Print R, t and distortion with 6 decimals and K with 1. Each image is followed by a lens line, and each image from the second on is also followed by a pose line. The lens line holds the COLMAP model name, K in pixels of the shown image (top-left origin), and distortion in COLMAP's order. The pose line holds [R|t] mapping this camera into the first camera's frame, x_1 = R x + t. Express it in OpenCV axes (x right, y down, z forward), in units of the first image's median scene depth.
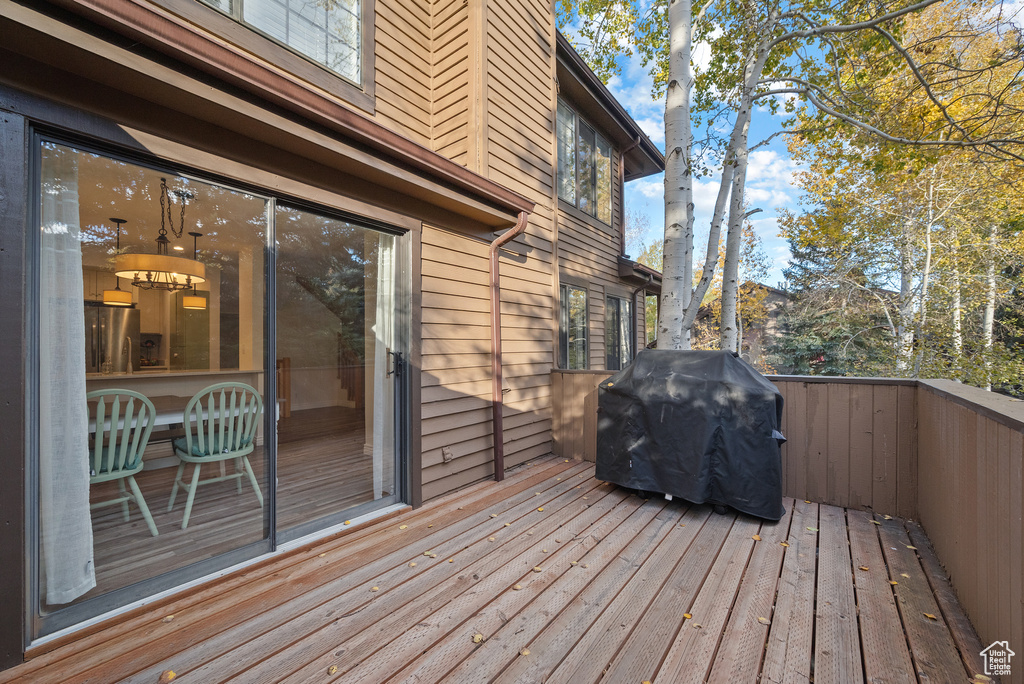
lens RADIAL K [[410.1, 0, 514.8], [0, 410.1, 344.8], [0, 0, 1]] dist [-0.001175, -0.000006]
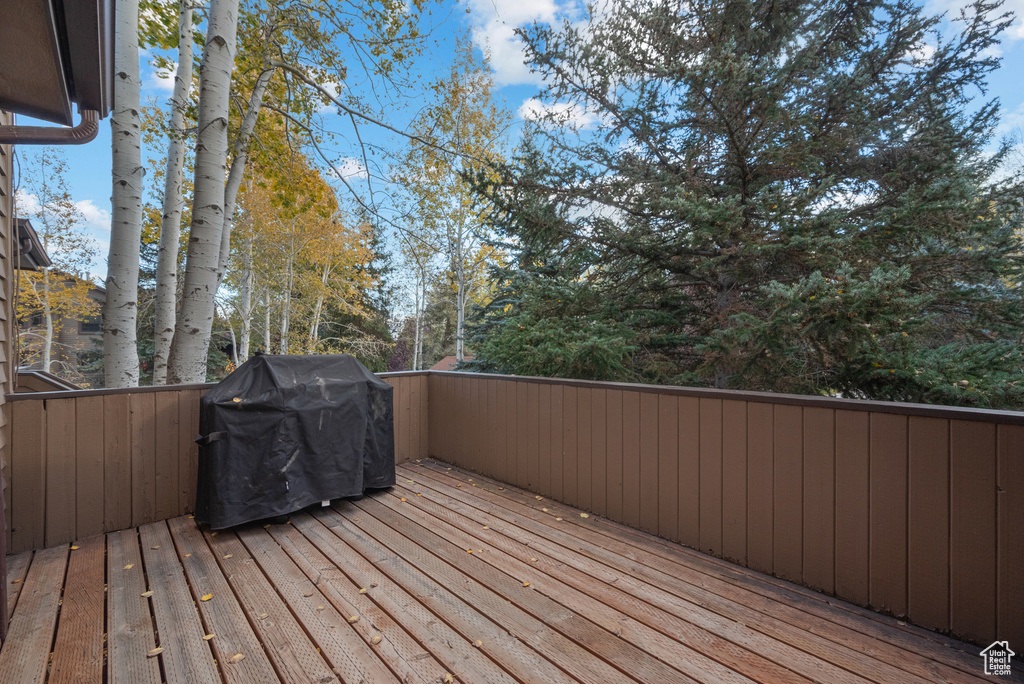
lens RADIAL K [[410.1, 0, 514.8], [0, 410.1, 344.8], [0, 0, 1]] dist [-0.001175, -0.000006]
pose [[0.099297, 0.011543, 0.994991, -0.619849], [-0.003218, 0.999931, -0.011279, -0.002291], [-0.995053, -0.002082, 0.099327, 0.489998]]
